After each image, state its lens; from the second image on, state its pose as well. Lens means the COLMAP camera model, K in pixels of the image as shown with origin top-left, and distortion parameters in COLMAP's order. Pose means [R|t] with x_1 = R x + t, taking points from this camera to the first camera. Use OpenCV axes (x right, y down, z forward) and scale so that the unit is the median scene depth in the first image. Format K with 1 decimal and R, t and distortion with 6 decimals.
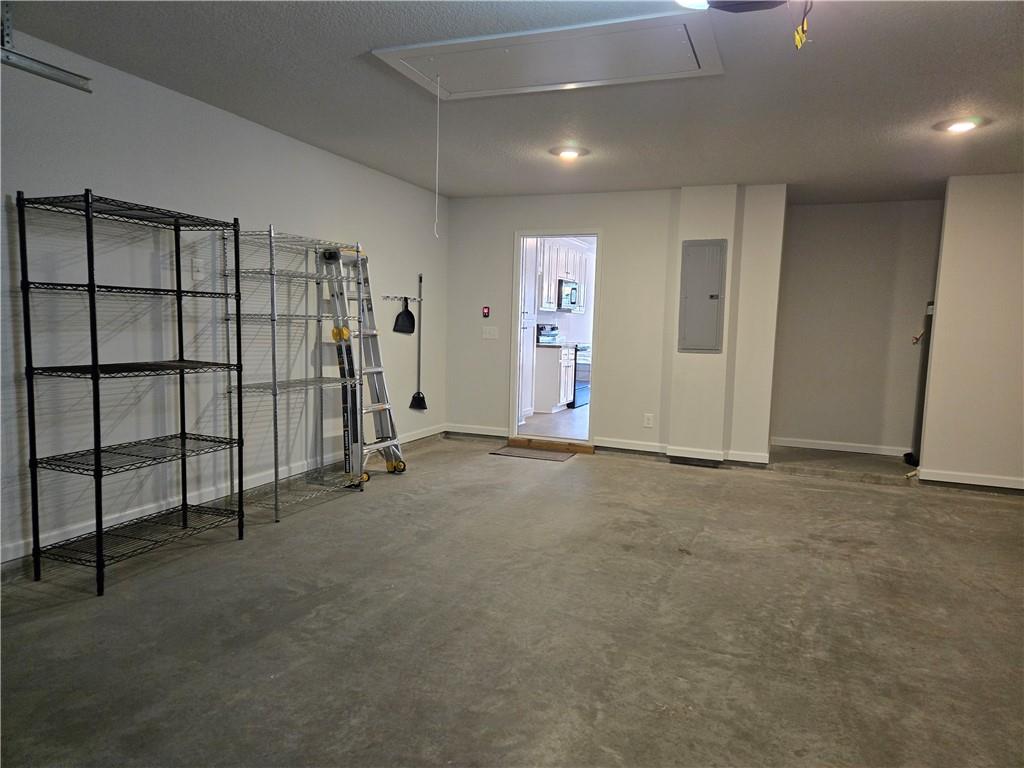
lens RADIAL K [[688.4, 0, 513.6], [0, 688.4, 386.3], [0, 0, 1]] dist [0.062058, -0.045154]
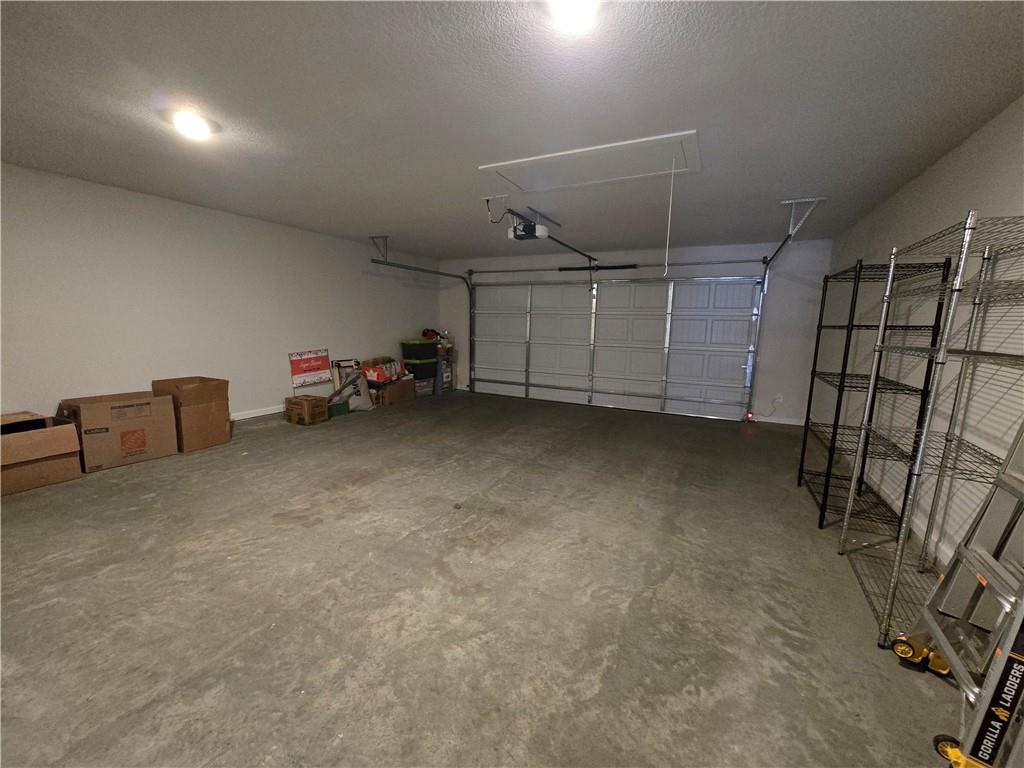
lens RADIAL K [[419.0, 0, 511.0], [0, 419.0, 386.7], [0, 0, 1]] dist [-0.000212, 0.001031]
pose [[-0.995211, -0.066041, 0.072064, 0.107436], [-0.045799, 0.966355, 0.253103, -0.178979], [-0.086354, 0.248591, -0.964752, 1.695671]]
